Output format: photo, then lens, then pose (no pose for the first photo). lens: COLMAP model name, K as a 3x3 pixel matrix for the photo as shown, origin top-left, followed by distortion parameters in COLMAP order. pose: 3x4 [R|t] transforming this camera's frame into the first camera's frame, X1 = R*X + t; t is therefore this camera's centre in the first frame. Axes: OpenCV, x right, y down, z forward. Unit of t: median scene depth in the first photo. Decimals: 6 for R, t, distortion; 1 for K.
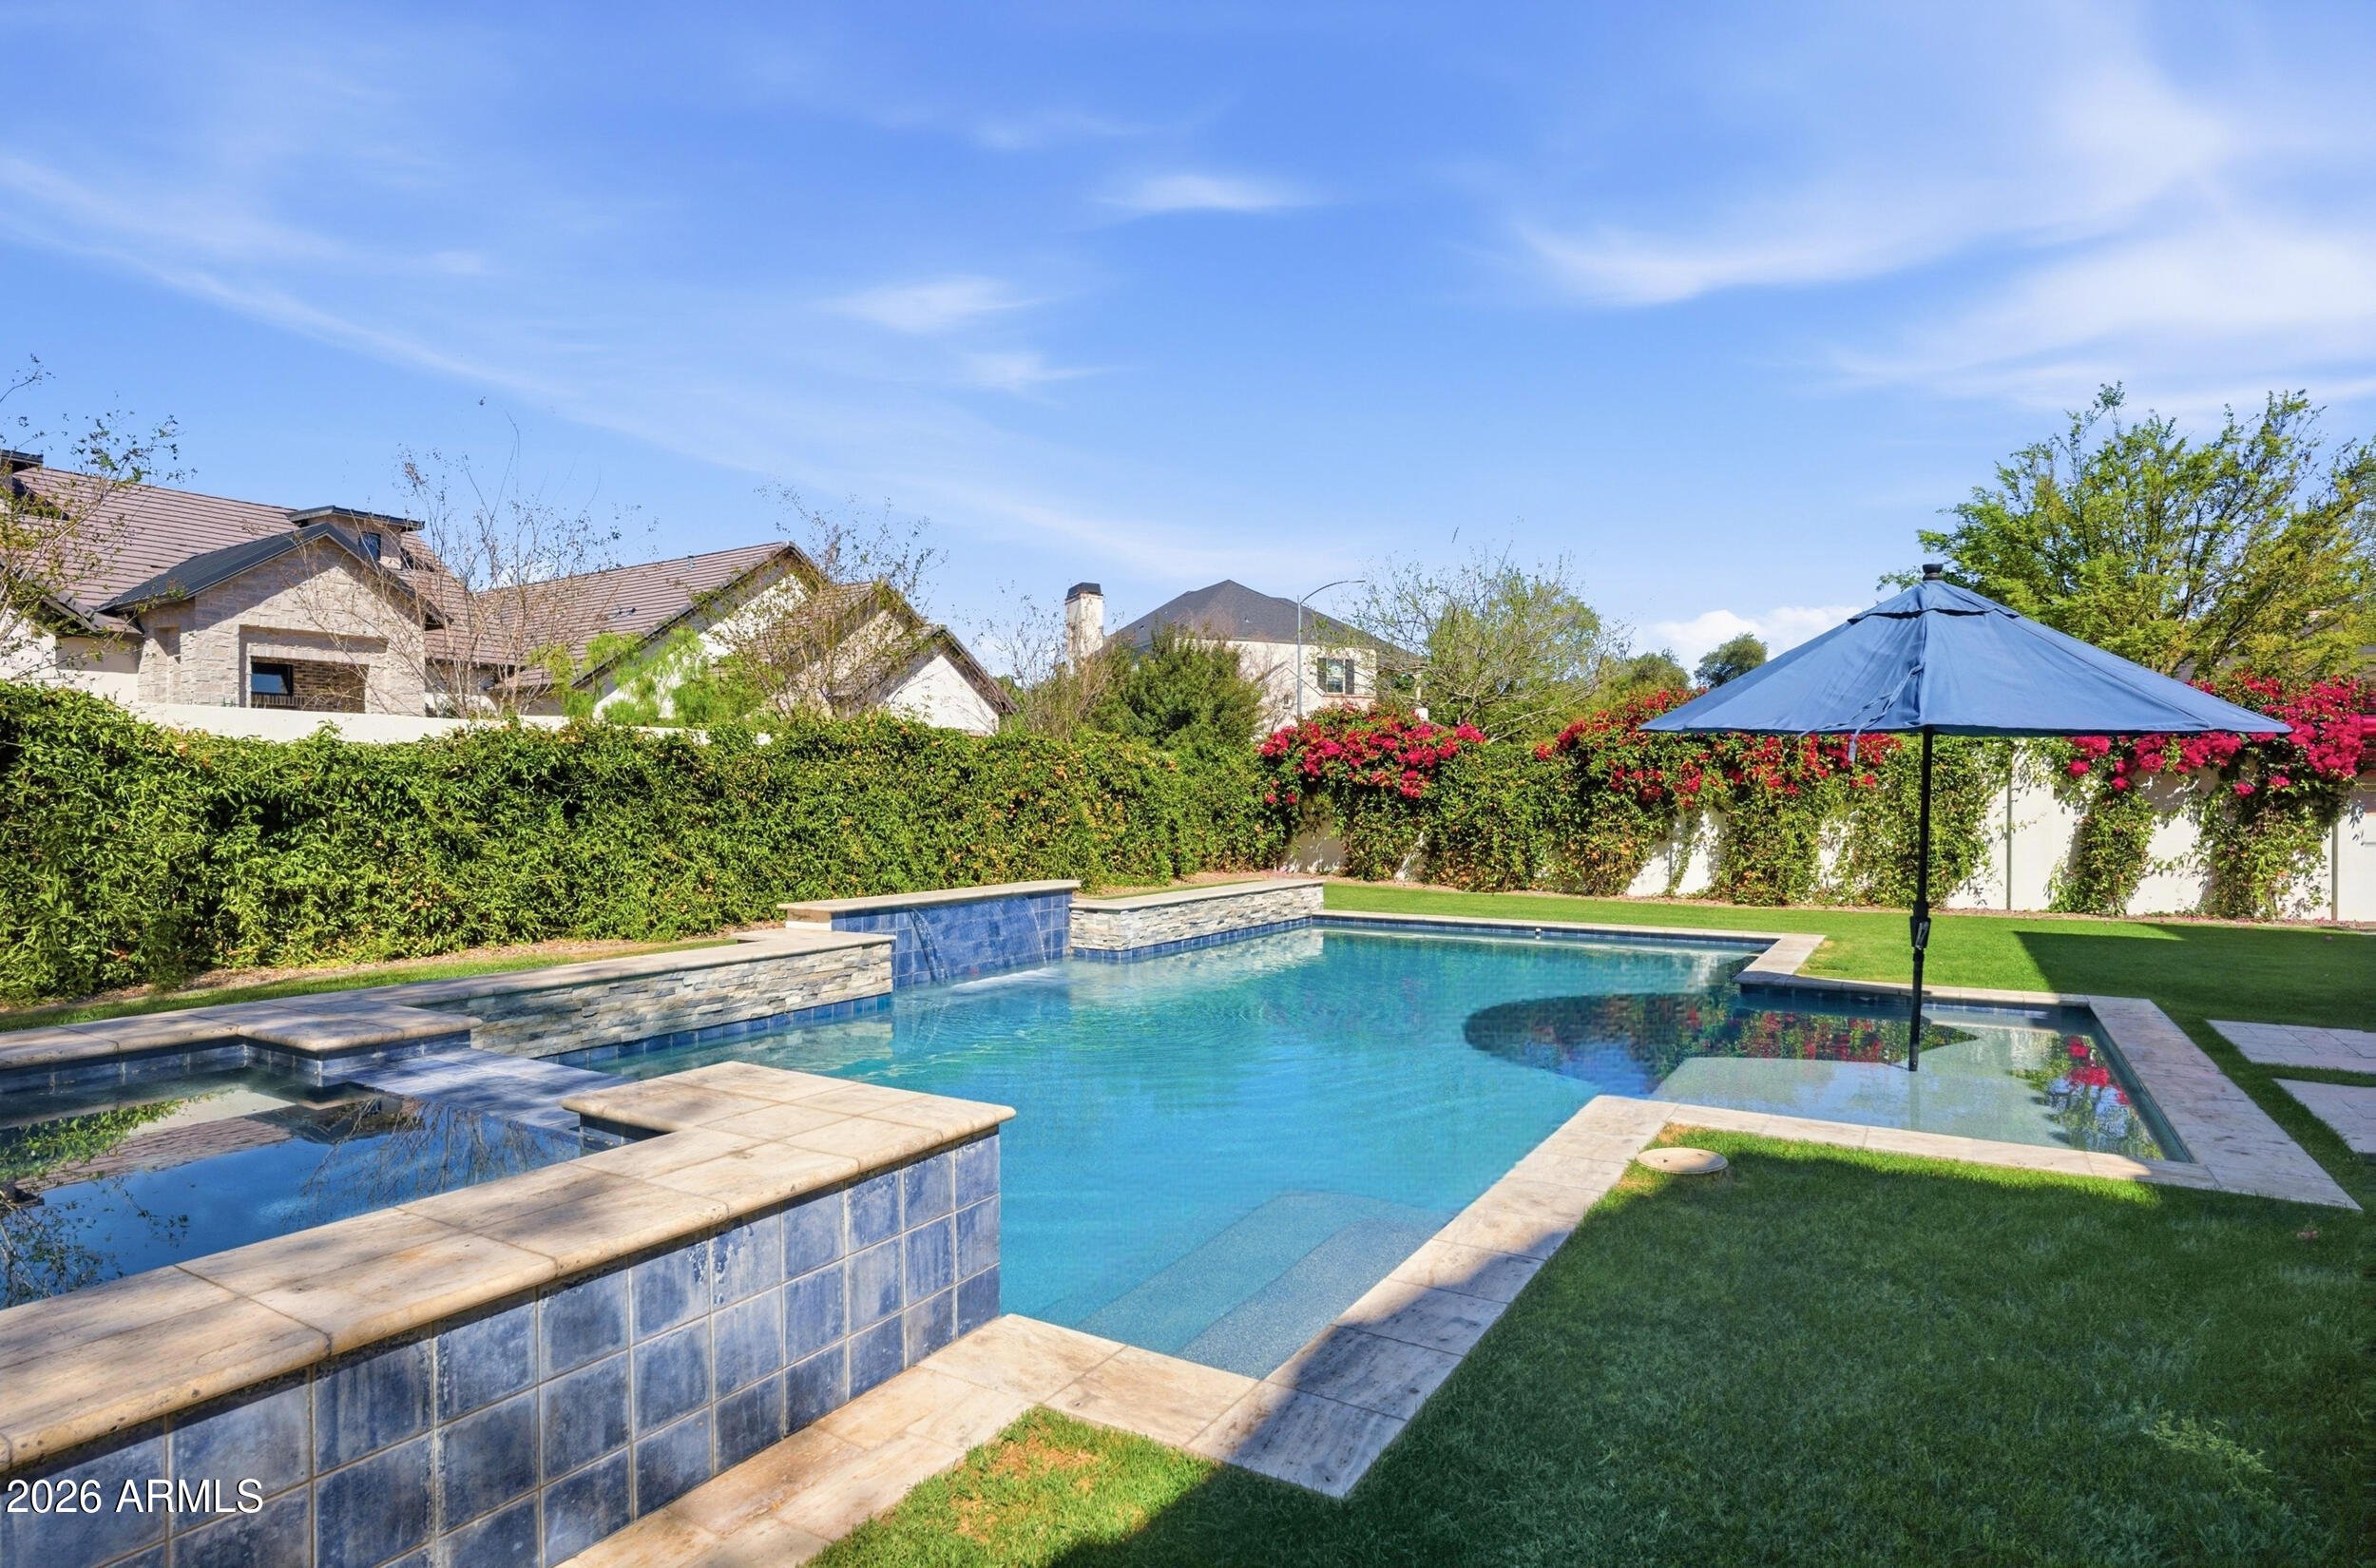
lens RADIAL K [[1302.5, 0, 1165.1], [0, 1302.5, 787.3], [0, 0, 1]] dist [-0.040059, 0.021084]
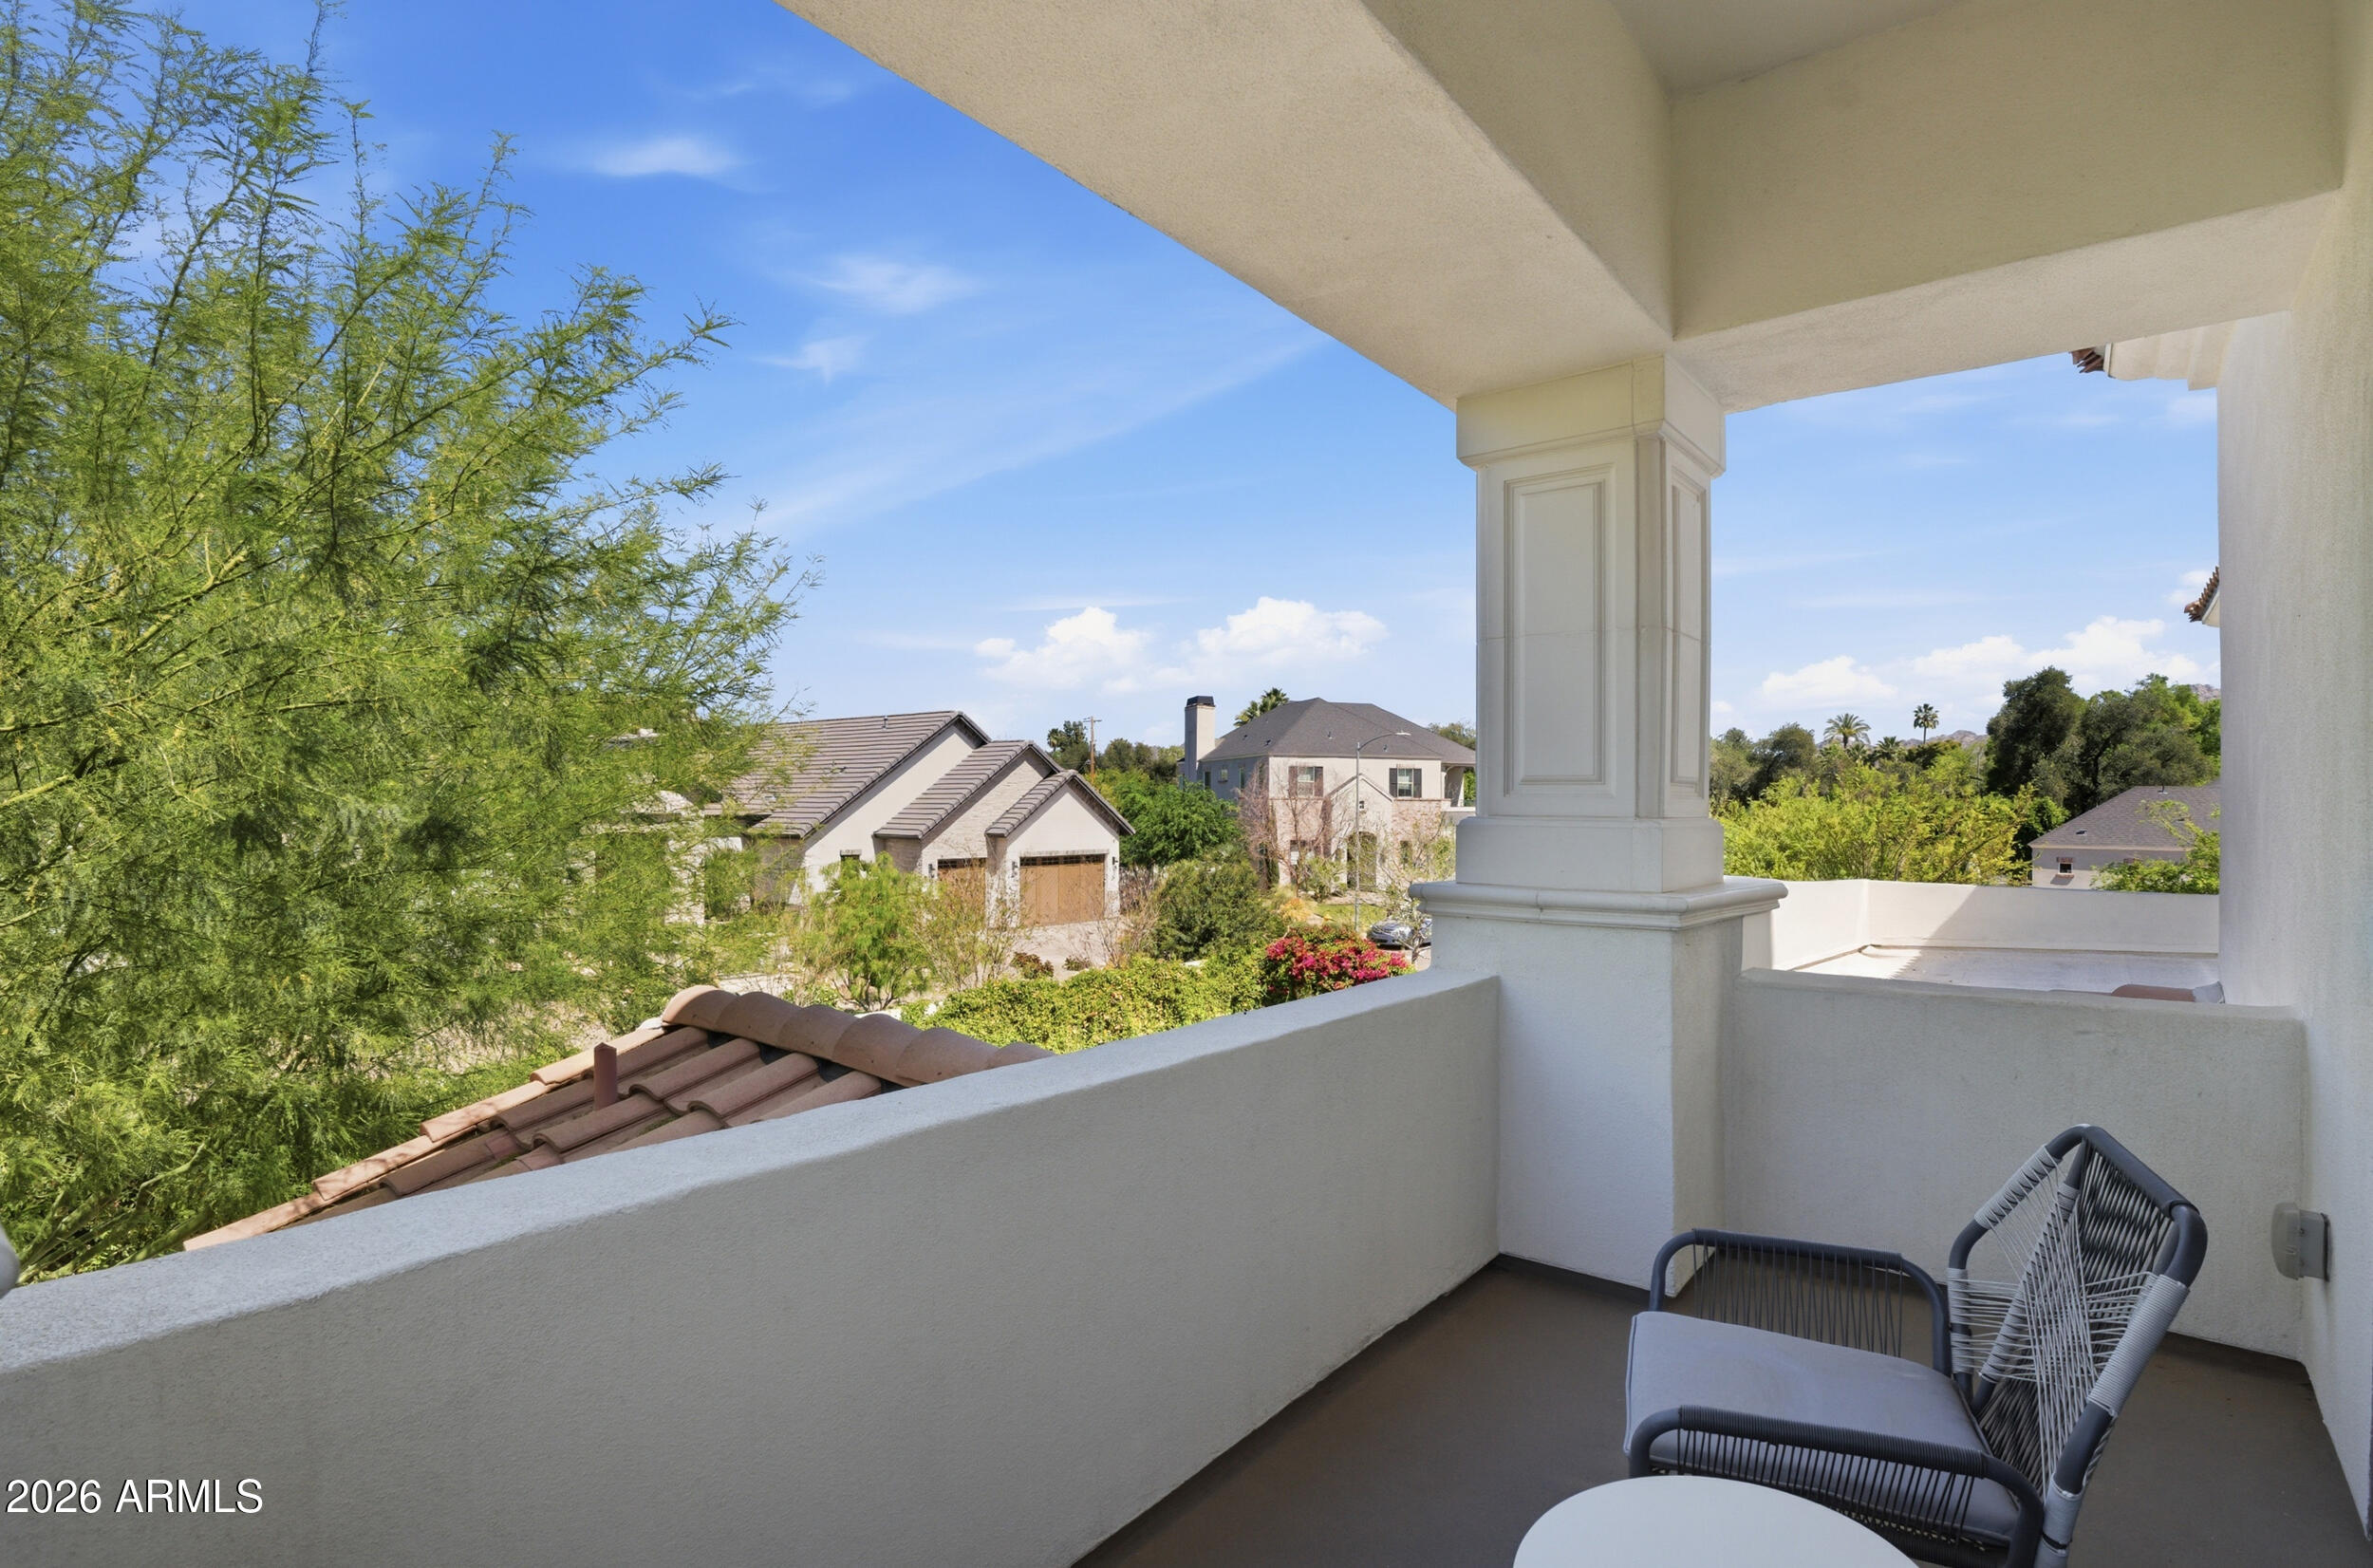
lens RADIAL K [[1192.4, 0, 1177.5], [0, 1192.4, 795.3], [0, 0, 1]] dist [0.003083, -0.000152]
pose [[0.993757, 0.002401, -0.111537, 0.152353], [-0.002243, 0.999996, 0.001547, -0.256202], [0.111540, -0.001287, 0.993759, -0.425808]]
